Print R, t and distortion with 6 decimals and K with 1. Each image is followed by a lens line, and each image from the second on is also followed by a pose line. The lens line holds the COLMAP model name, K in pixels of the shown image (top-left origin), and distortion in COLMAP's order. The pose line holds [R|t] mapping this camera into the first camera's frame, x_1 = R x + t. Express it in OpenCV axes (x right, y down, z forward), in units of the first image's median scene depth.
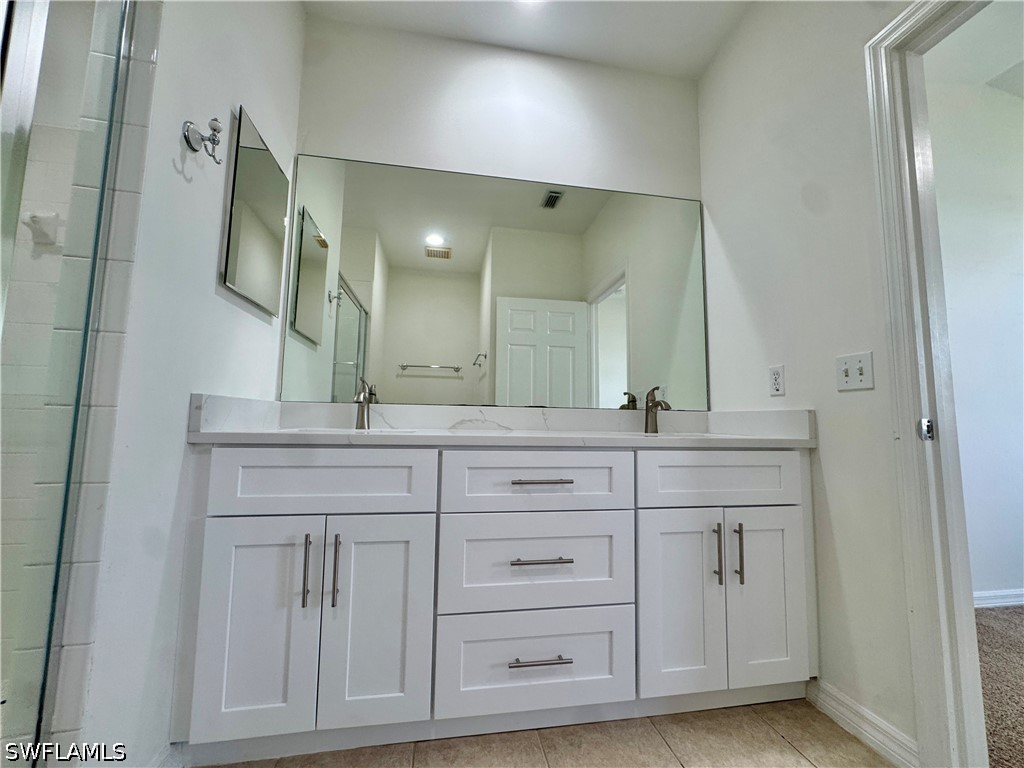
lens RADIAL K [[415.0, 0, 512.0], [0, 415.0, 384.0], [0, 0, 1]] dist [-0.011800, 0.000010]
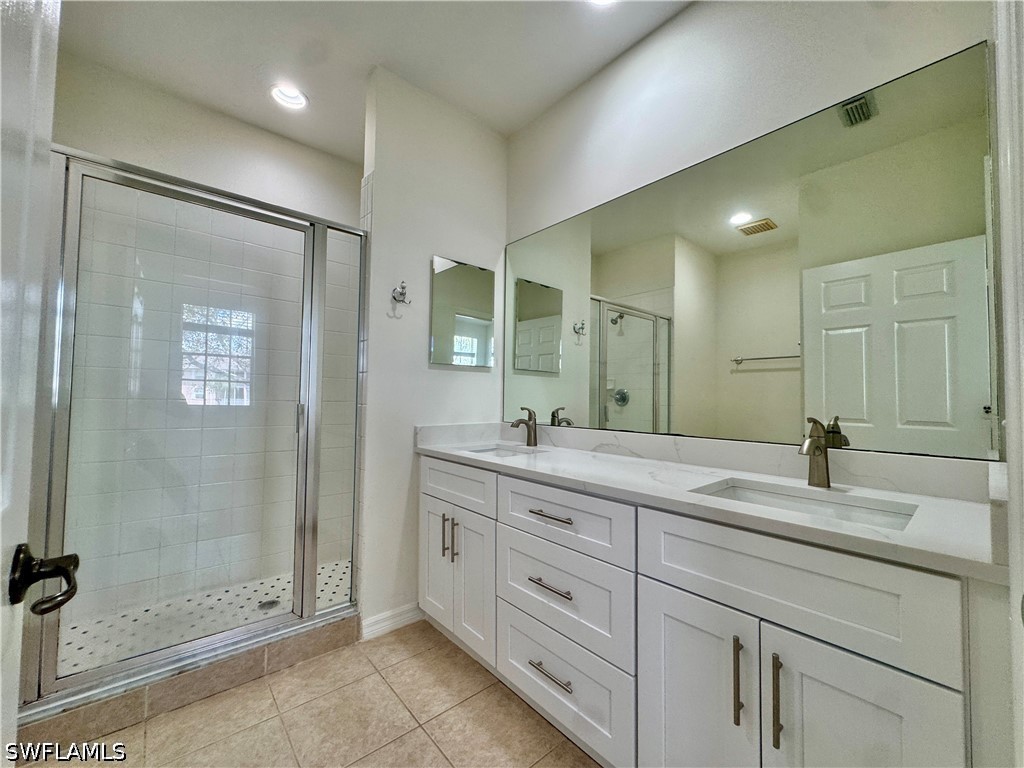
lens RADIAL K [[410.1, 0, 510.4], [0, 410.1, 384.5], [0, 0, 1]] dist [-0.003443, 0.000098]
pose [[0.516633, -0.037917, -0.855367, 0.915529], [0.079035, 0.996866, 0.003547, -0.120423], [0.852551, -0.069436, 0.518011, 0.346845]]
